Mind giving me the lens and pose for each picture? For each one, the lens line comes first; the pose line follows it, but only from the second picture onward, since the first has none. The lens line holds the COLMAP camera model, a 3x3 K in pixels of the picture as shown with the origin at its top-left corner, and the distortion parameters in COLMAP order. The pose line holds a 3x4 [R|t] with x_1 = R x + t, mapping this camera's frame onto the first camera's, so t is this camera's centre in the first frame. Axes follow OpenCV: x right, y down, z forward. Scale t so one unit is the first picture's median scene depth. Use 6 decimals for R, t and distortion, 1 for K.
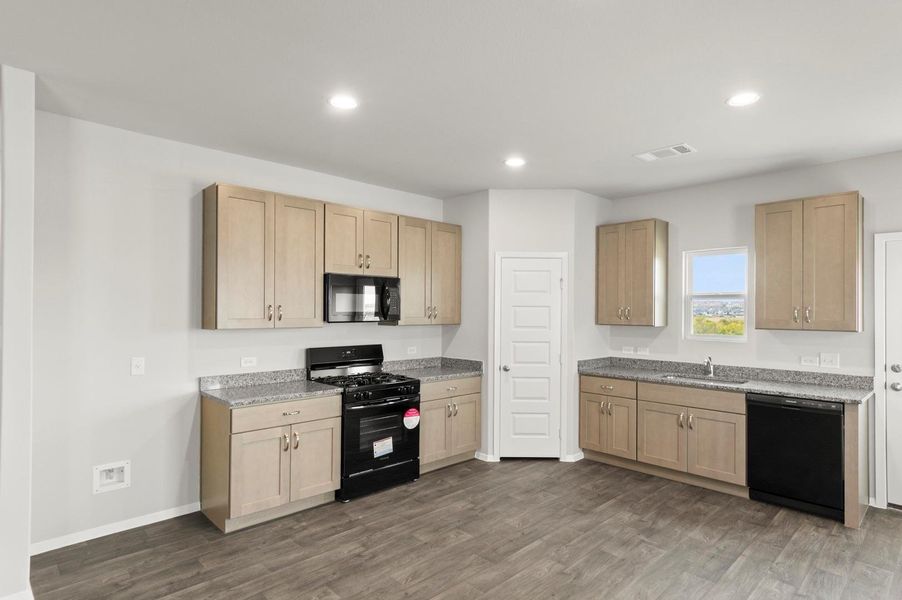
lens RADIAL K [[484.3, 0, 464.1], [0, 484.3, 305.4], [0, 0, 1]] dist [-0.003393, 0.001468]
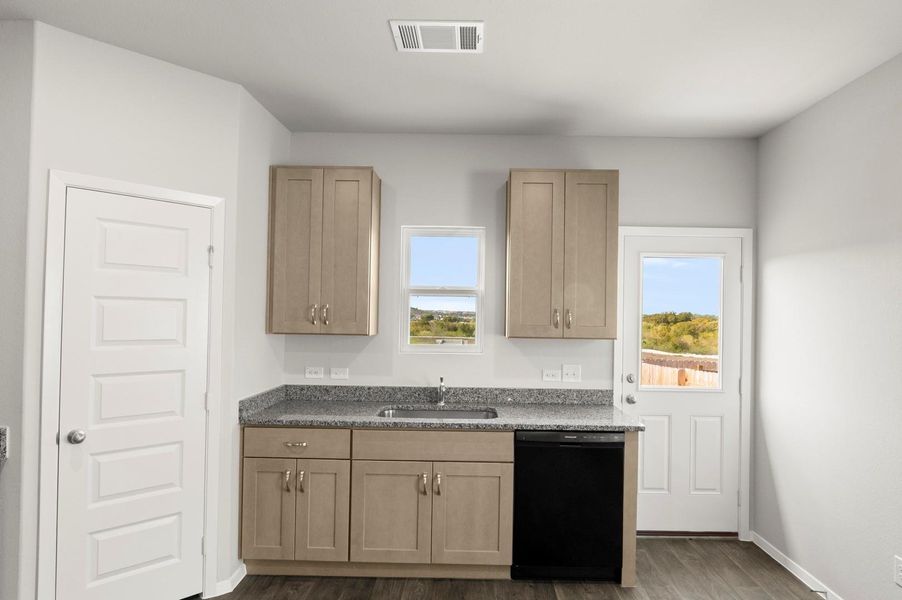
lens RADIAL K [[497.5, 0, 466.3], [0, 497.5, 308.3], [0, 0, 1]] dist [-0.005766, -0.008226]
pose [[0.708423, 0.015705, 0.705613, 0.023490], [-0.020314, 0.999792, -0.001858, 0.006800], [-0.705495, -0.013017, 0.708595, 0.499858]]
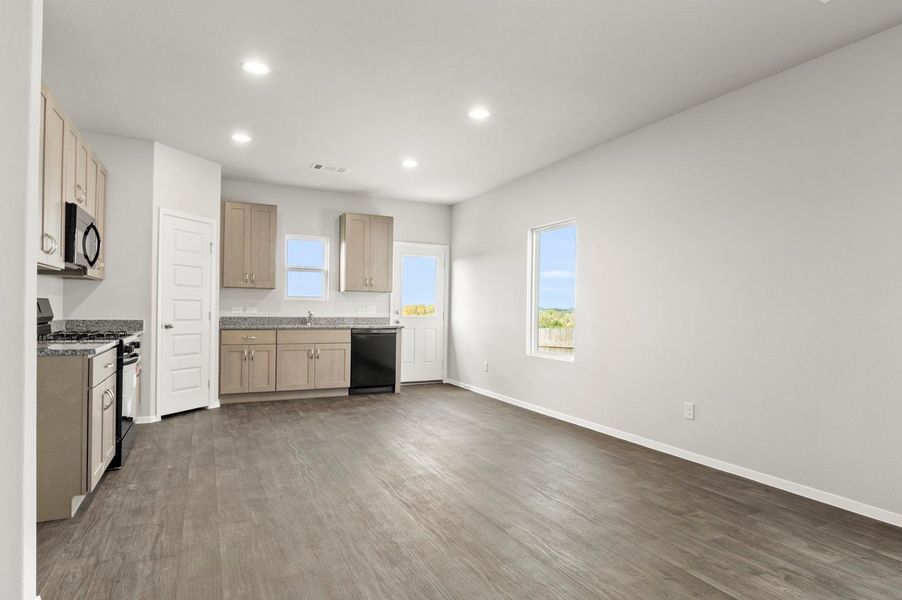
lens RADIAL K [[506.4, 0, 471.9], [0, 506.4, 307.3], [0, 0, 1]] dist [-0.012559, -0.005290]
pose [[0.291727, 0.003916, 0.956494, -0.840884], [-0.021607, 0.999763, 0.002497, 0.087098], [-0.956257, -0.021396, 0.291743, 0.113656]]
